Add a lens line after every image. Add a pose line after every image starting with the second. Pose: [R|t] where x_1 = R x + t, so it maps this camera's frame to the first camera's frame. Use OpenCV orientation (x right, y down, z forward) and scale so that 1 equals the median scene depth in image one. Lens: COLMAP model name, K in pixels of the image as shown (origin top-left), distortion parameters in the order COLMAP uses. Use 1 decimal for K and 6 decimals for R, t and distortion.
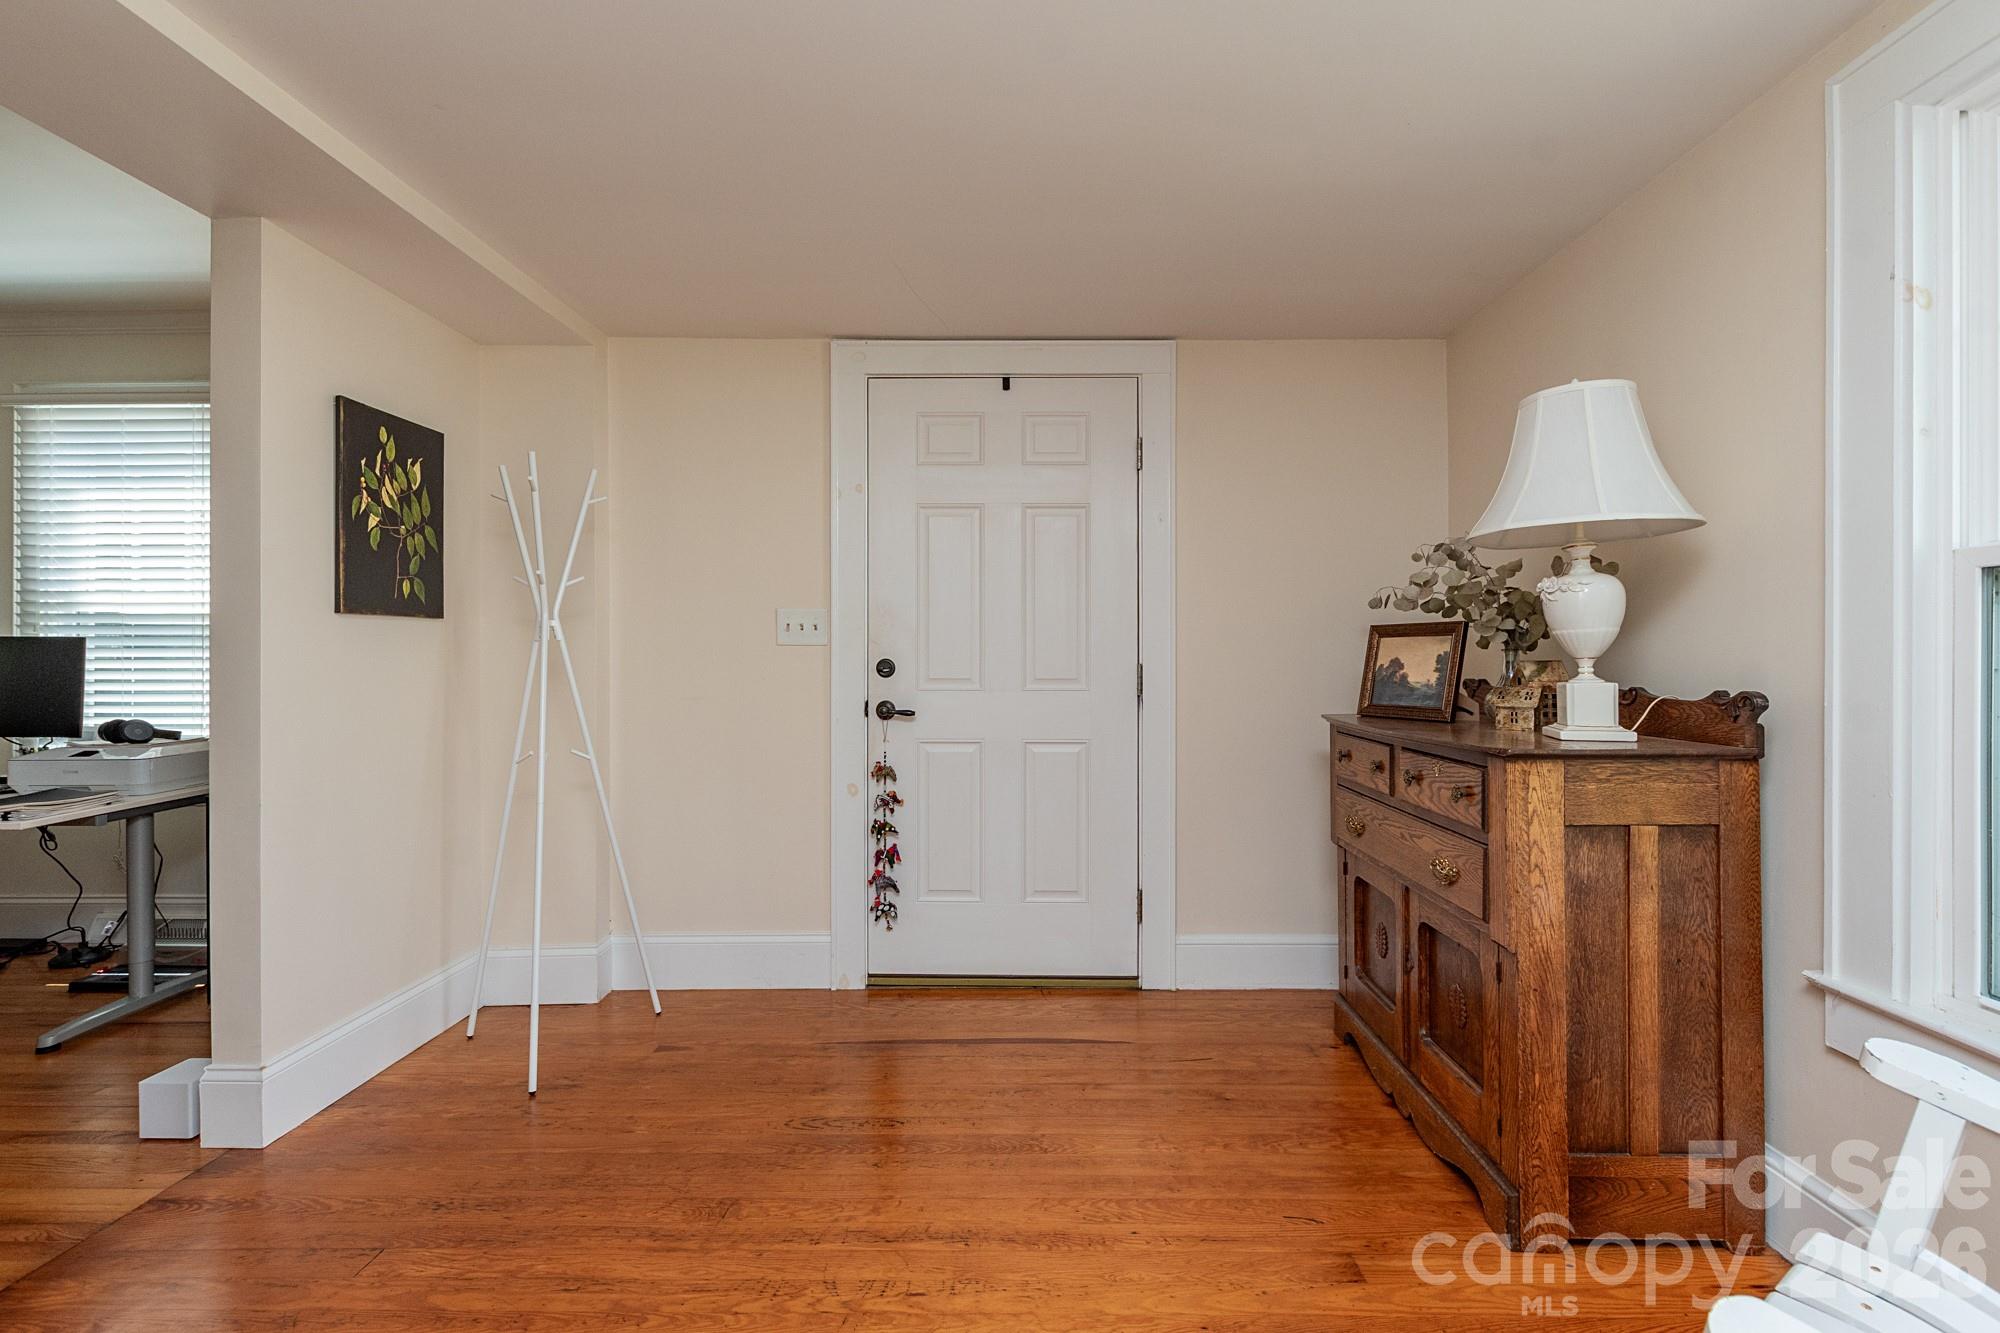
lens RADIAL K [[877.1, 0, 1010.2], [0, 877.1, 658.8], [0, 0, 1]] dist [-0.000344, -0.000233]
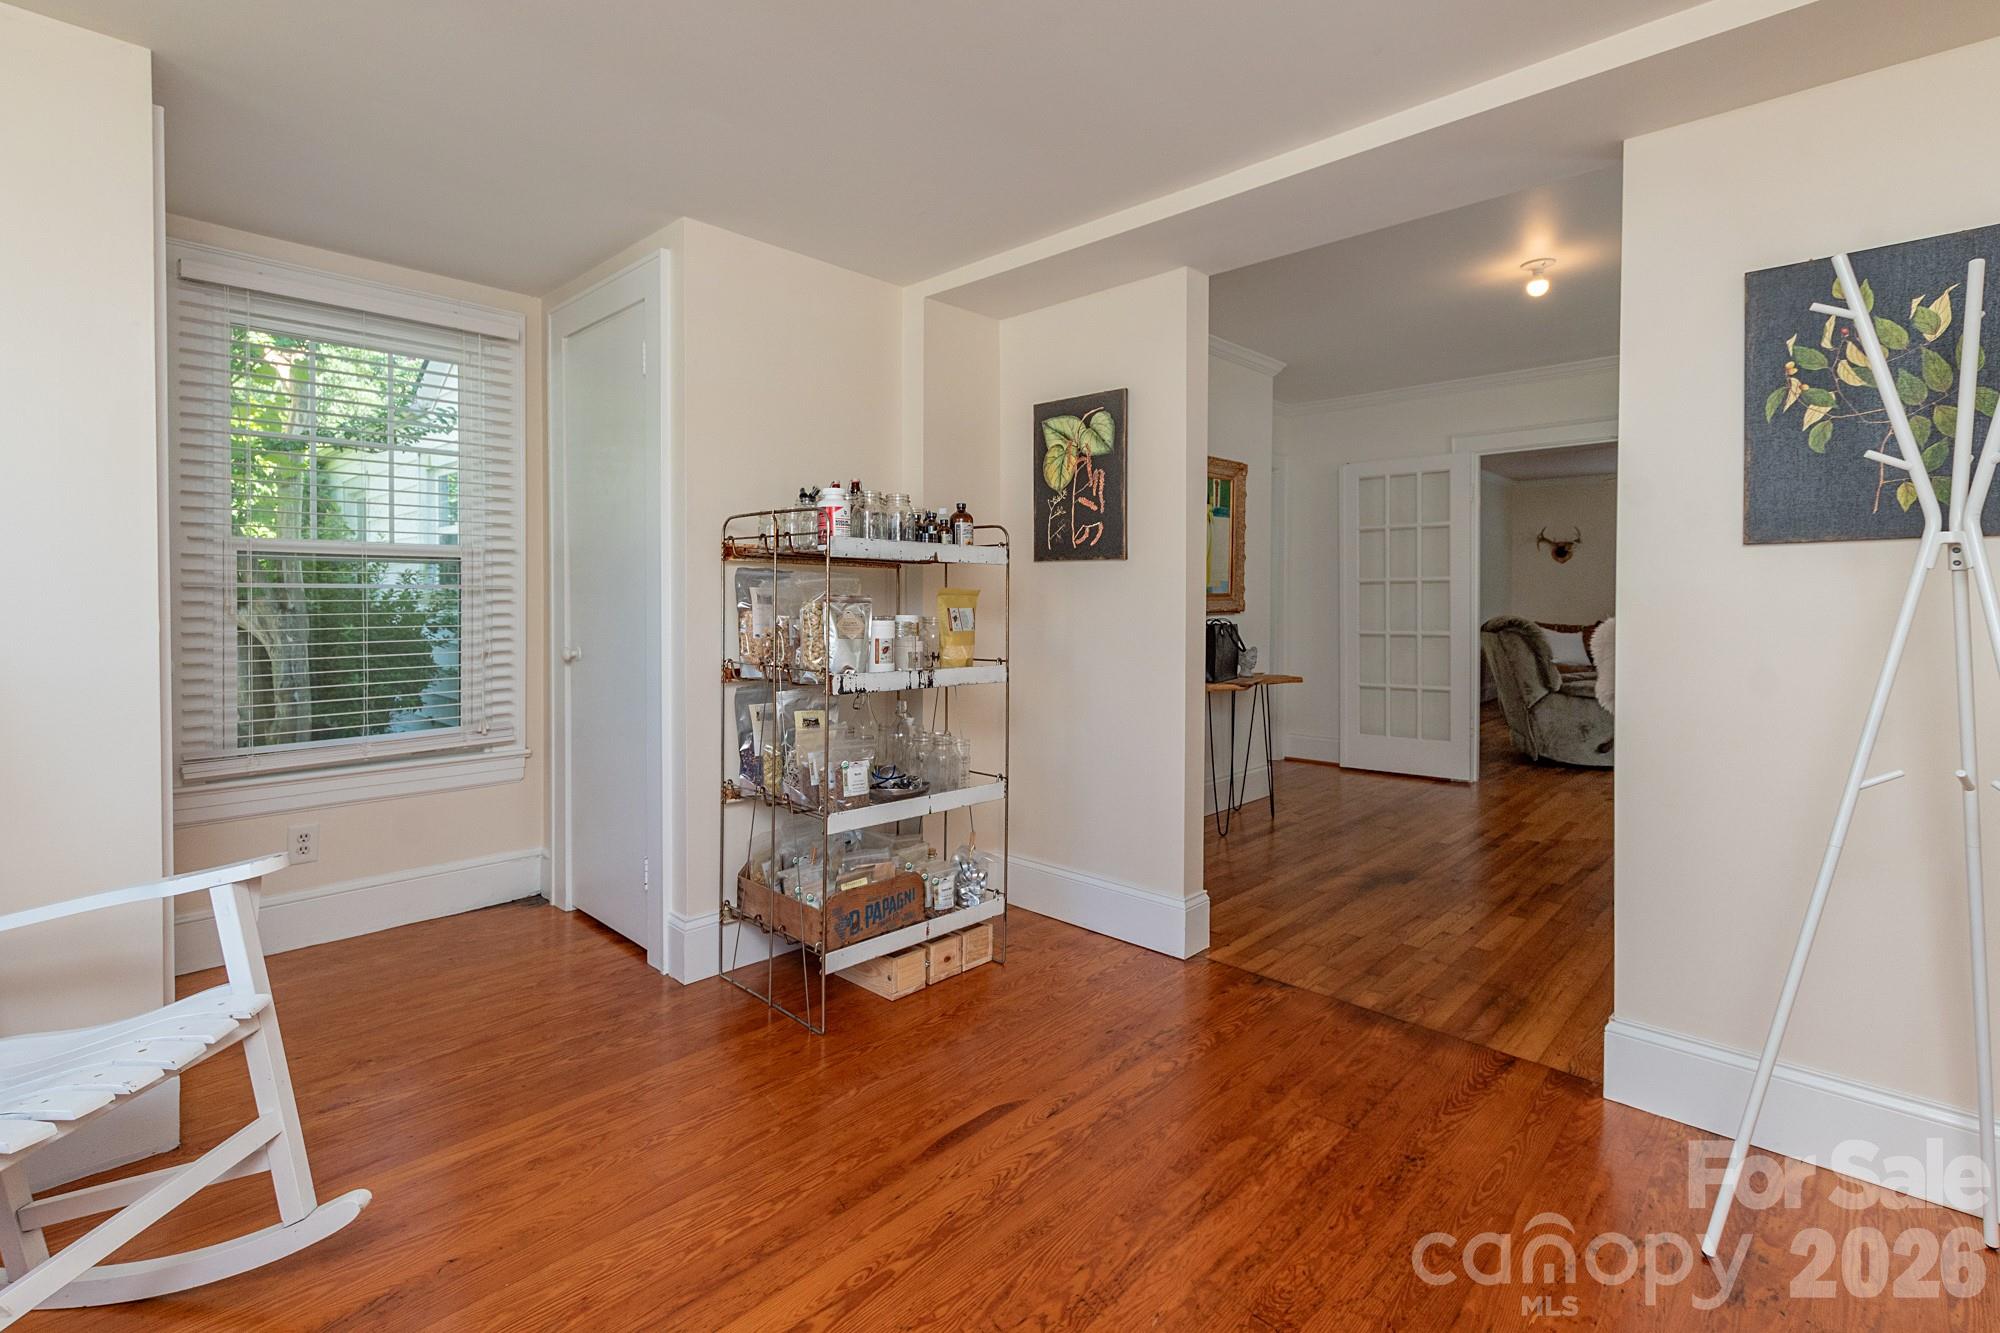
lens RADIAL K [[915.8, 0, 971.0], [0, 915.8, 609.9], [0, 0, 1]] dist [0.000632, 0.000152]
pose [[-0.690888, 0.011543, -0.722870, 0.325020], [-0.002755, 0.999823, 0.018599, -0.005323], [0.722957, 0.014841, -0.690734, 1.033585]]
